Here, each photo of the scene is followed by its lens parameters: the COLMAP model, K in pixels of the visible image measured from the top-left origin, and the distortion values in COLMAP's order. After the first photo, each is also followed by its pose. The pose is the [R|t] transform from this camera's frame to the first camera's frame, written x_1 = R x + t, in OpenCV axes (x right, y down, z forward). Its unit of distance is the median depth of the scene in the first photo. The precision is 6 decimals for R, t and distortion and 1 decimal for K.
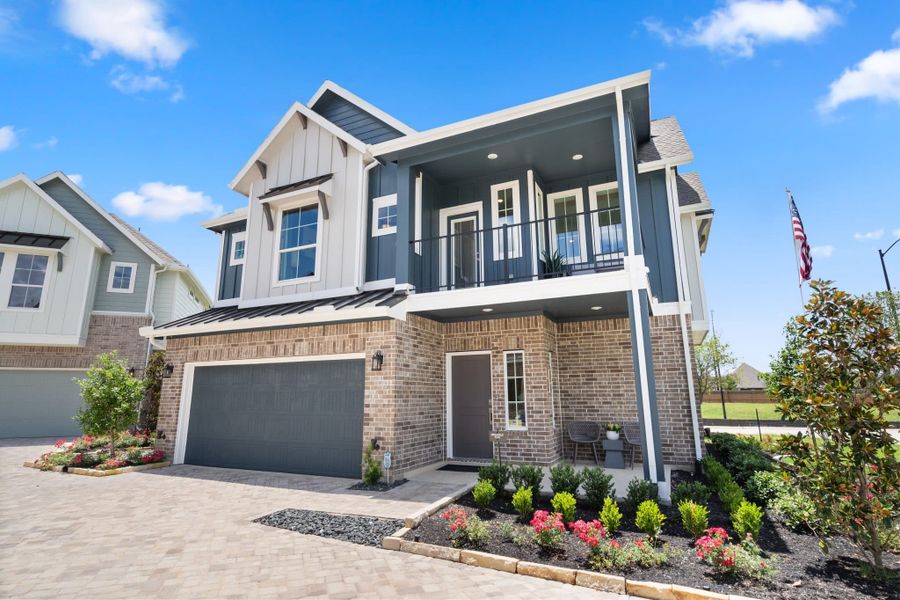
lens RADIAL K [[403.0, 0, 450.8], [0, 403.0, 286.1], [0, 0, 1]] dist [0.001876, -0.000038]
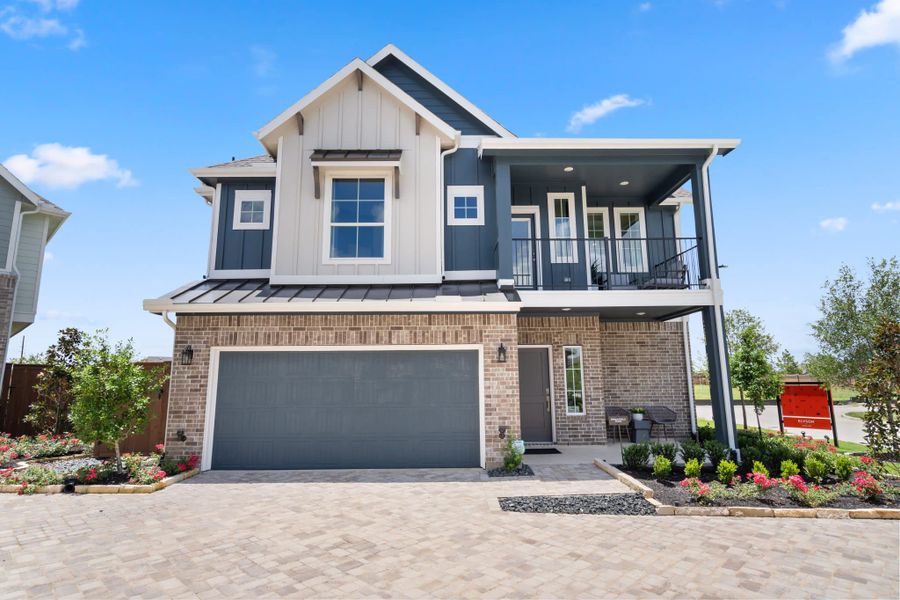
lens RADIAL K [[414.5, 0, 450.4], [0, 414.5, 284.0], [0, 0, 1]] dist [0.002489, 0.000347]
pose [[0.920993, 0.087956, 0.379521, -0.578742], [-0.100339, 0.994869, 0.012928, 0.006694], [-0.376437, -0.049988, 0.925093, 0.059410]]
